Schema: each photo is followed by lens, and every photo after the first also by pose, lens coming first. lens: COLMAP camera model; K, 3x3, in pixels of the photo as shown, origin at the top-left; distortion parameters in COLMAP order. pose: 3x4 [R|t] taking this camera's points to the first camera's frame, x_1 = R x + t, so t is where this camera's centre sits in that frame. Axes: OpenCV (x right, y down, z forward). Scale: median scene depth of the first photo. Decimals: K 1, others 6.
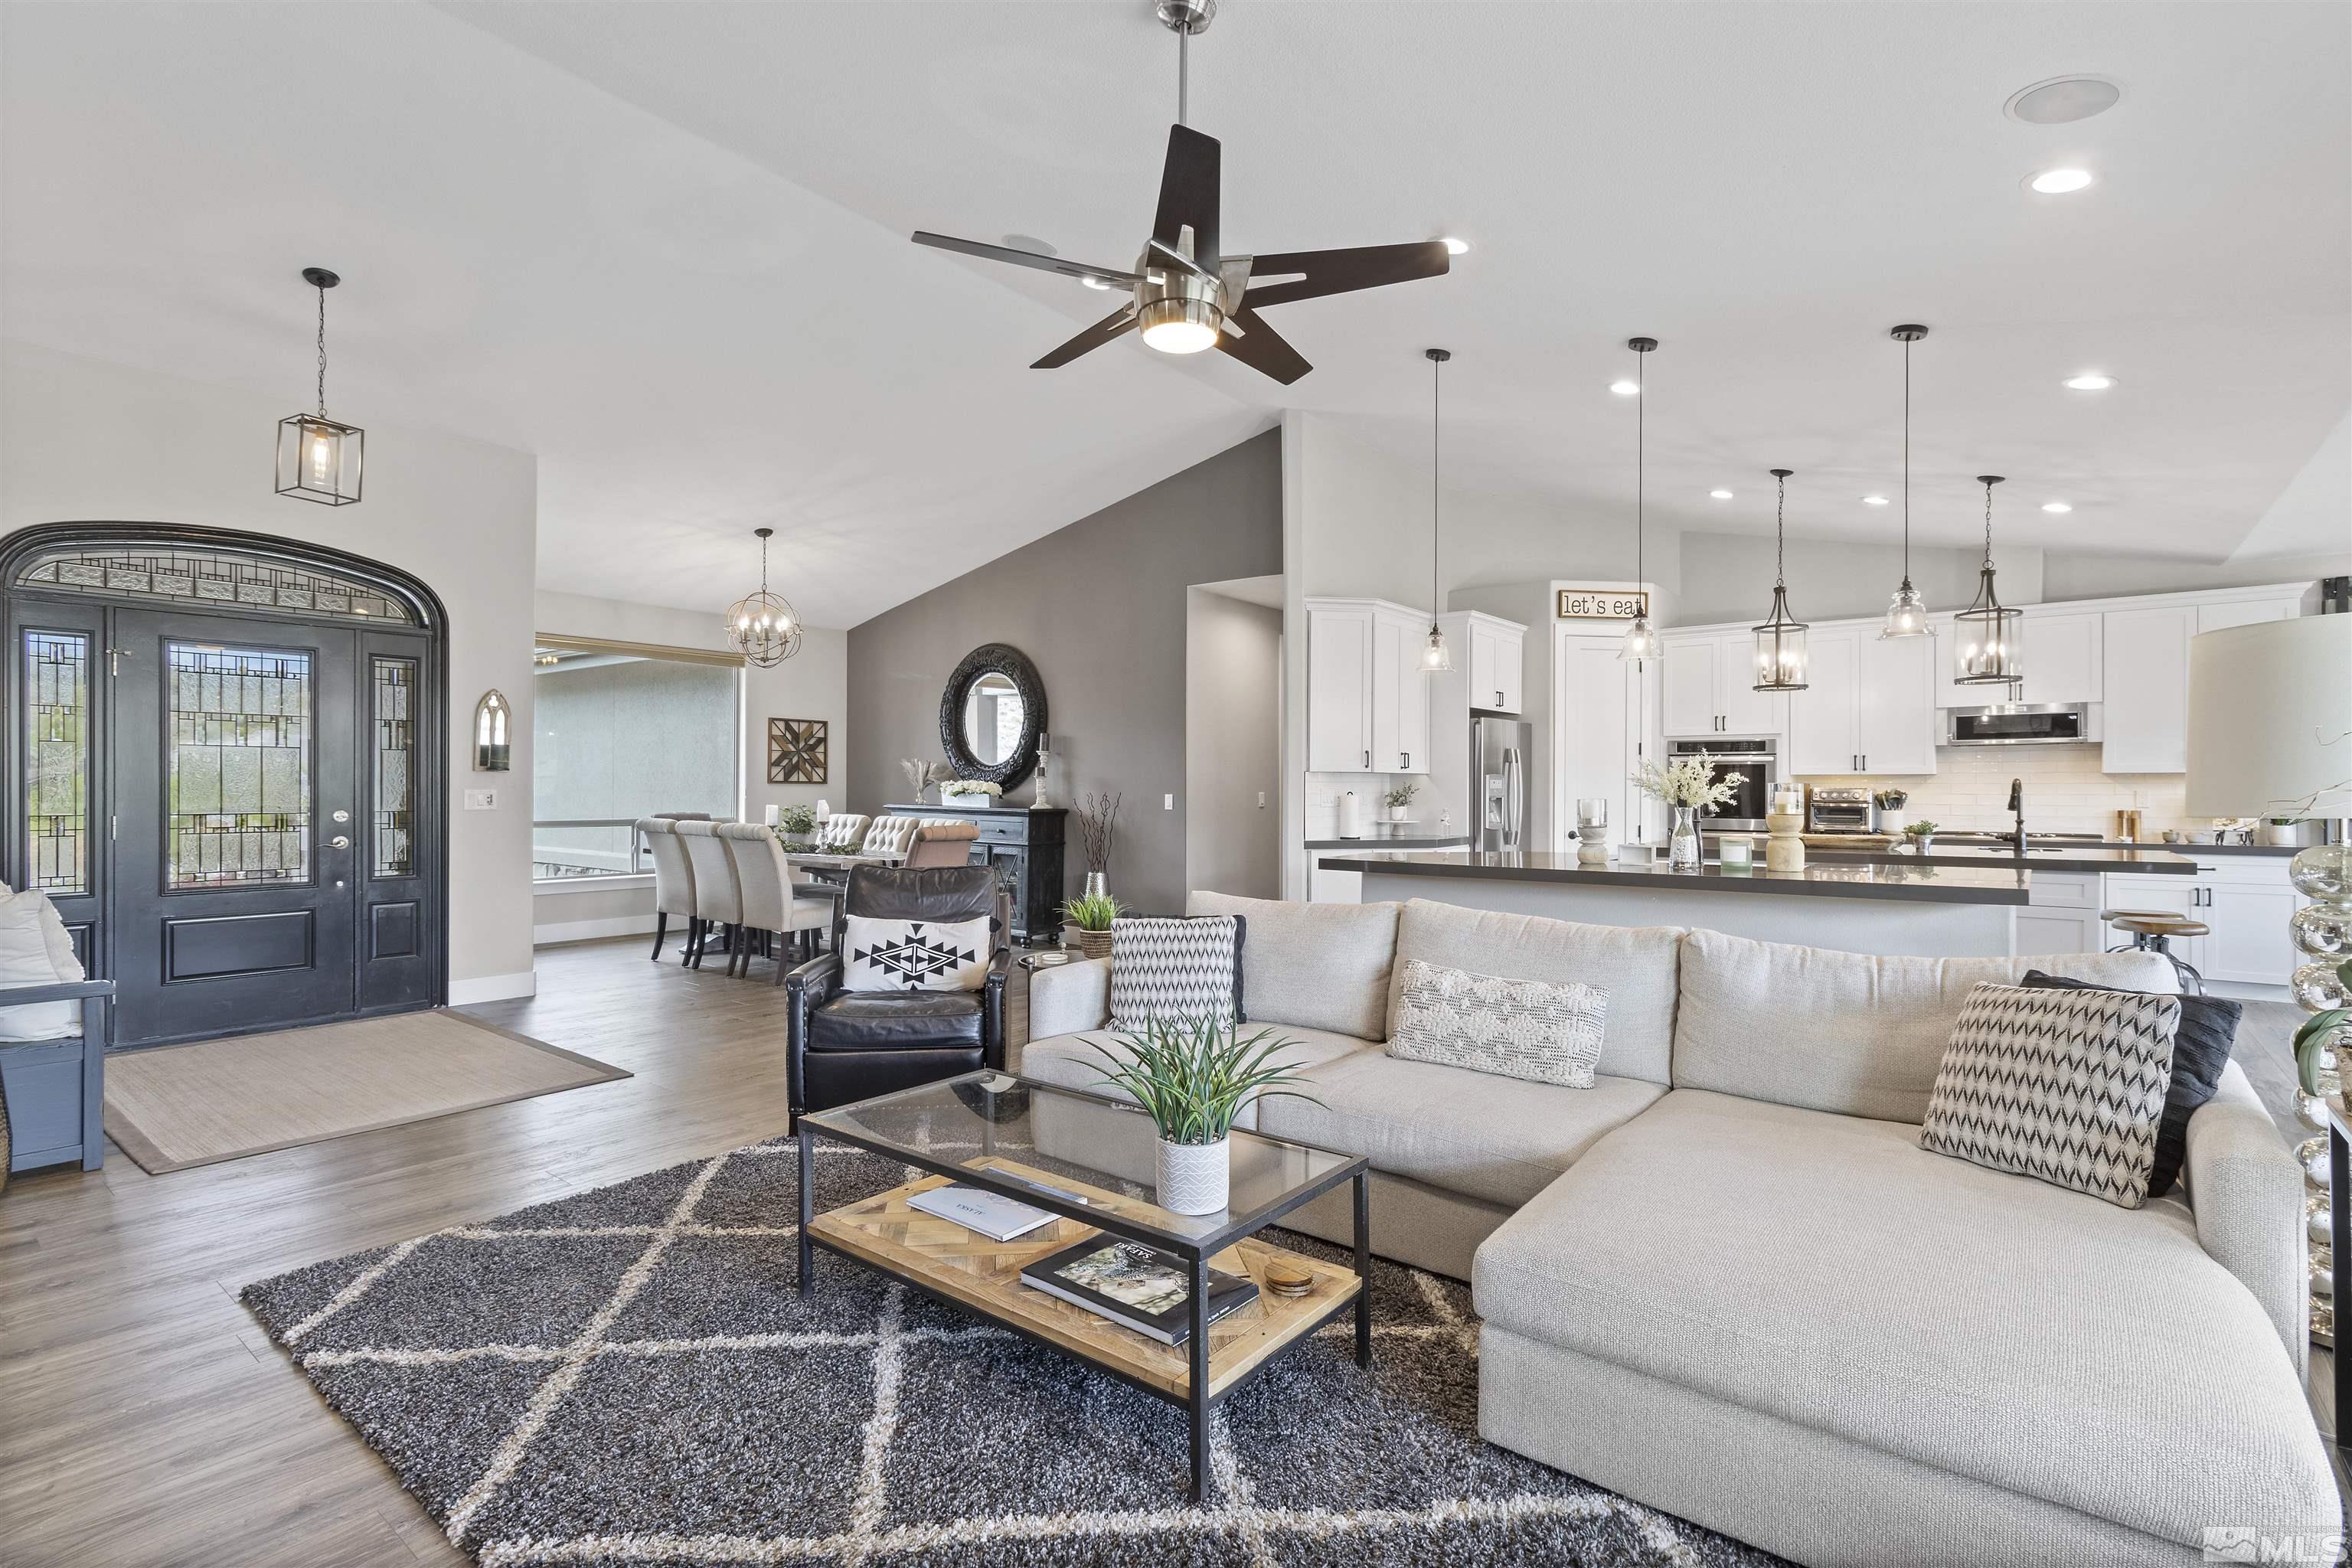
lens RADIAL K [[1103.1, 0, 1181.7], [0, 1103.1, 789.4], [0, 0, 1]] dist [0.006767, -0.000897]
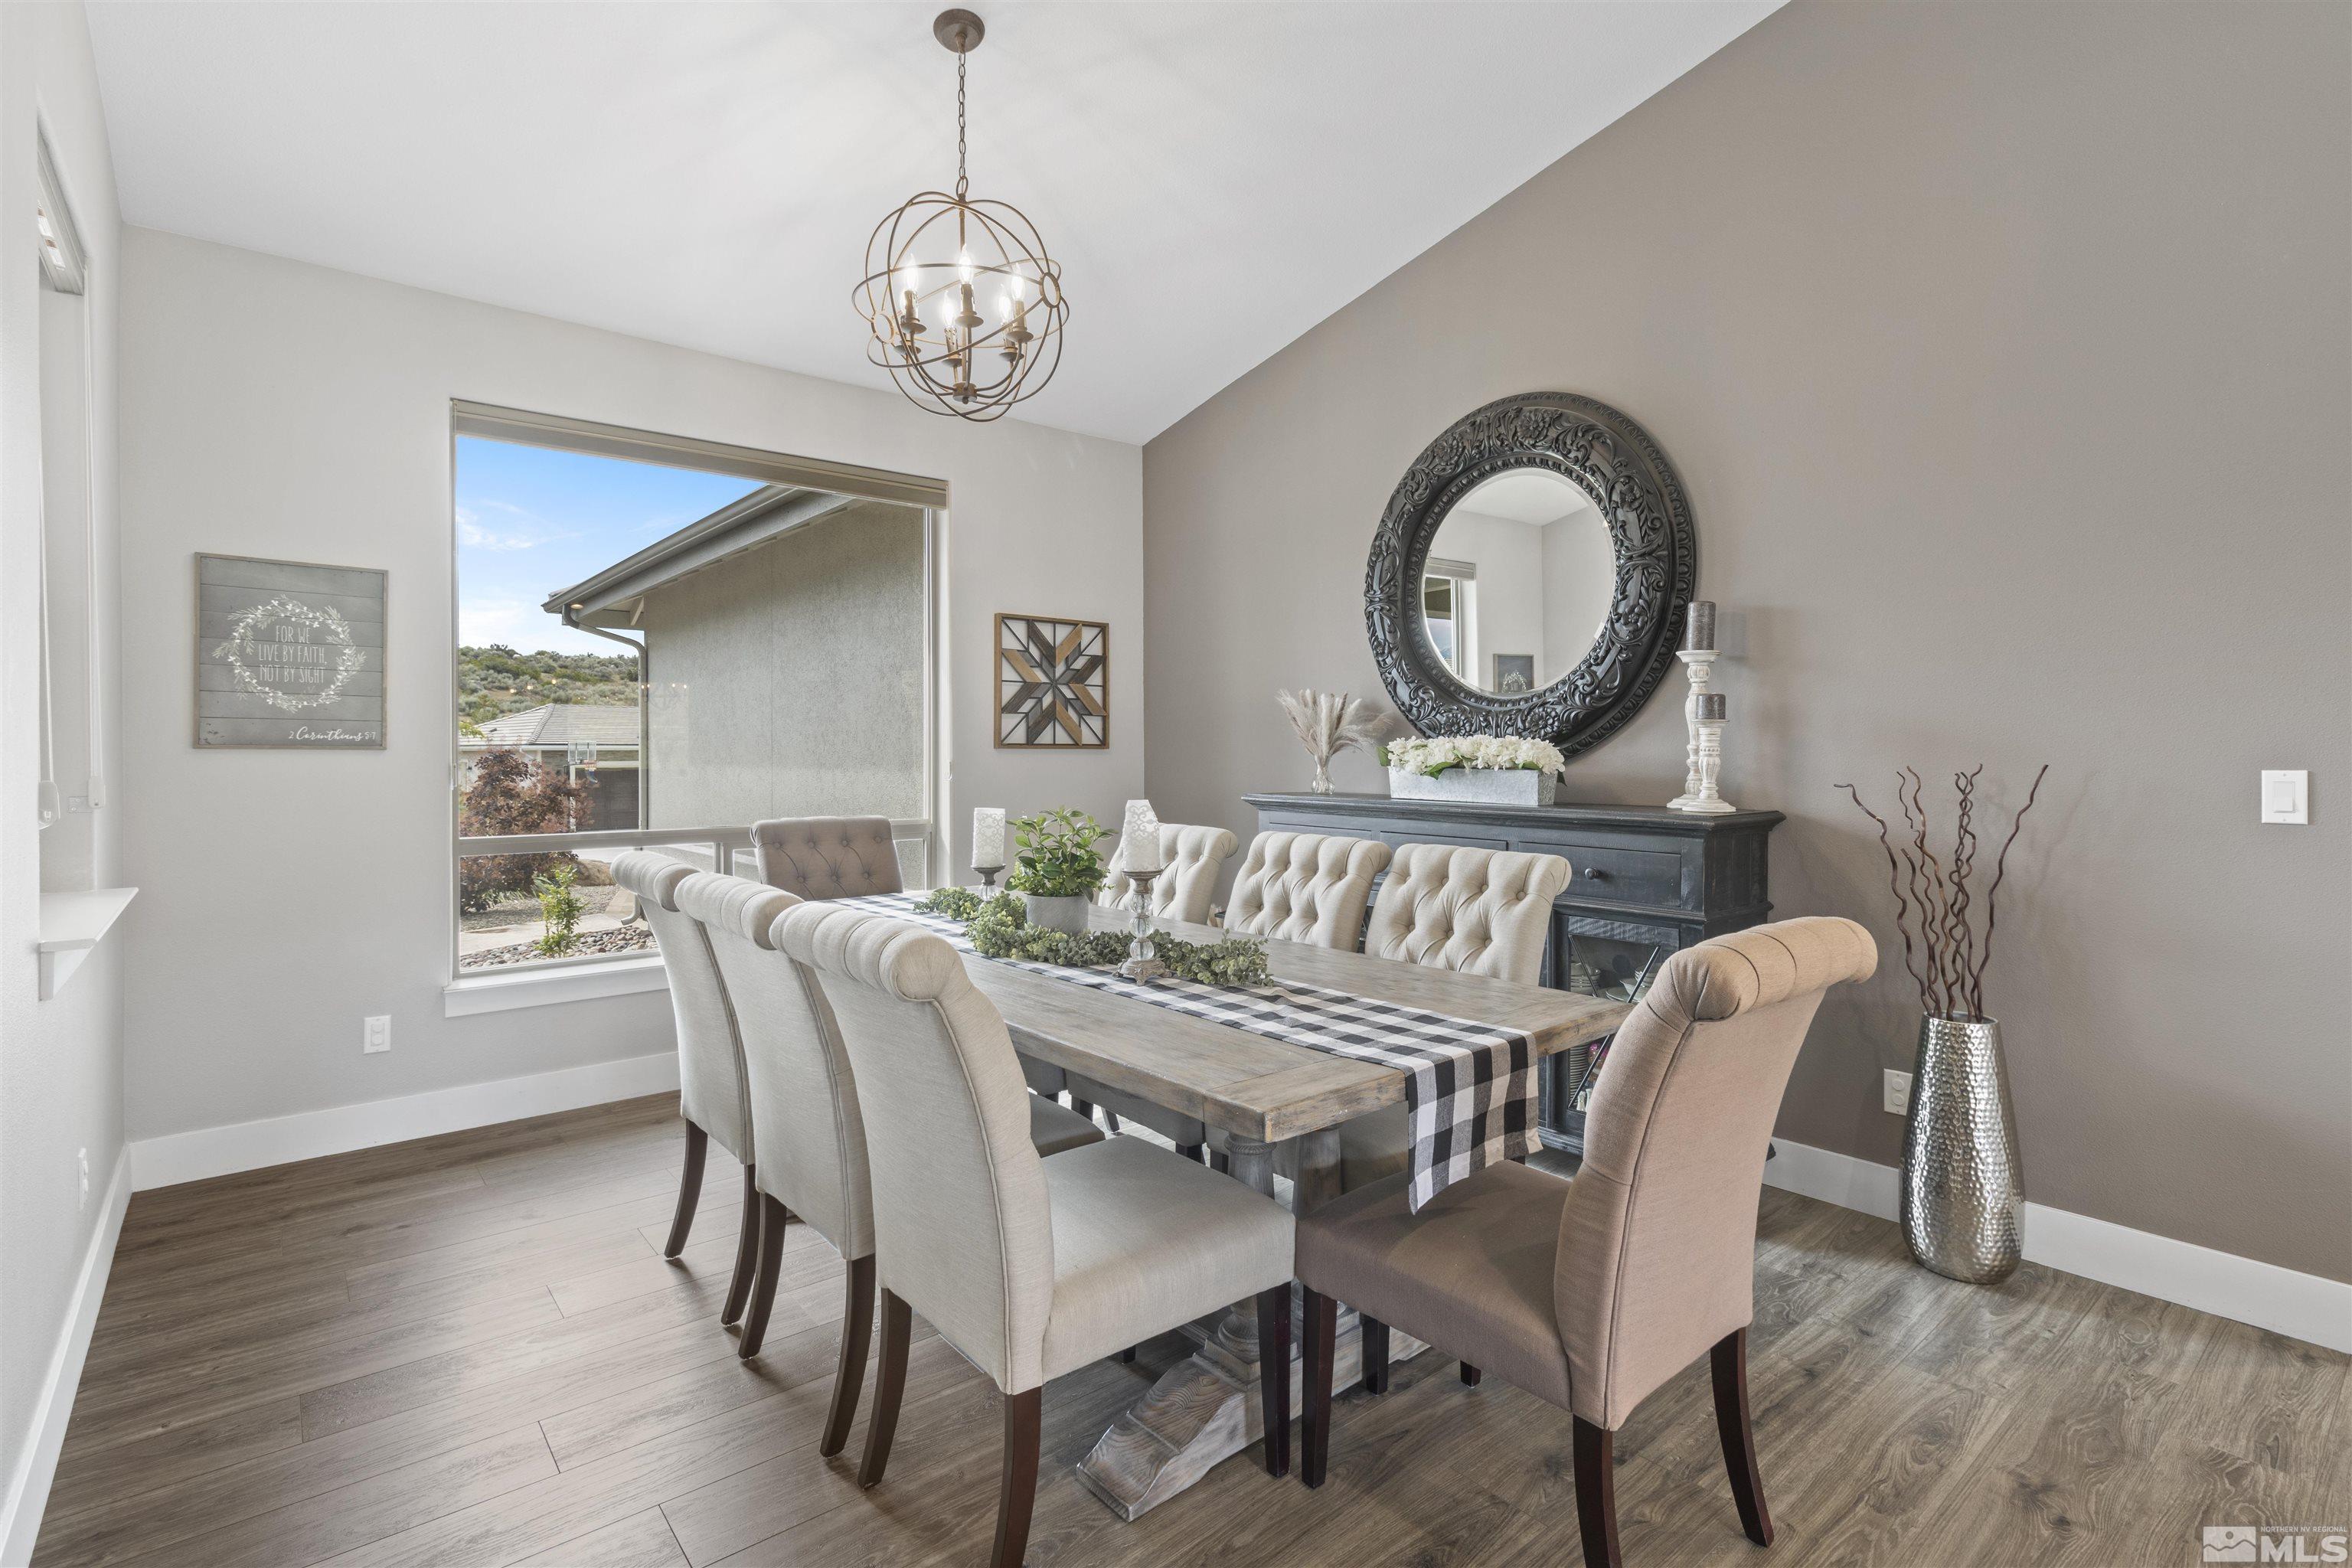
lens RADIAL K [[1103.1, 0, 1176.6], [0, 1103.1, 765.4], [0, 0, 1]] dist [0.006767, -0.000897]
pose [[0.976213, -0.007047, -0.216701, -0.198061], [0.009493, 0.999902, 0.010249, -0.002286], [0.216607, -0.012062, 0.976184, 0.561598]]
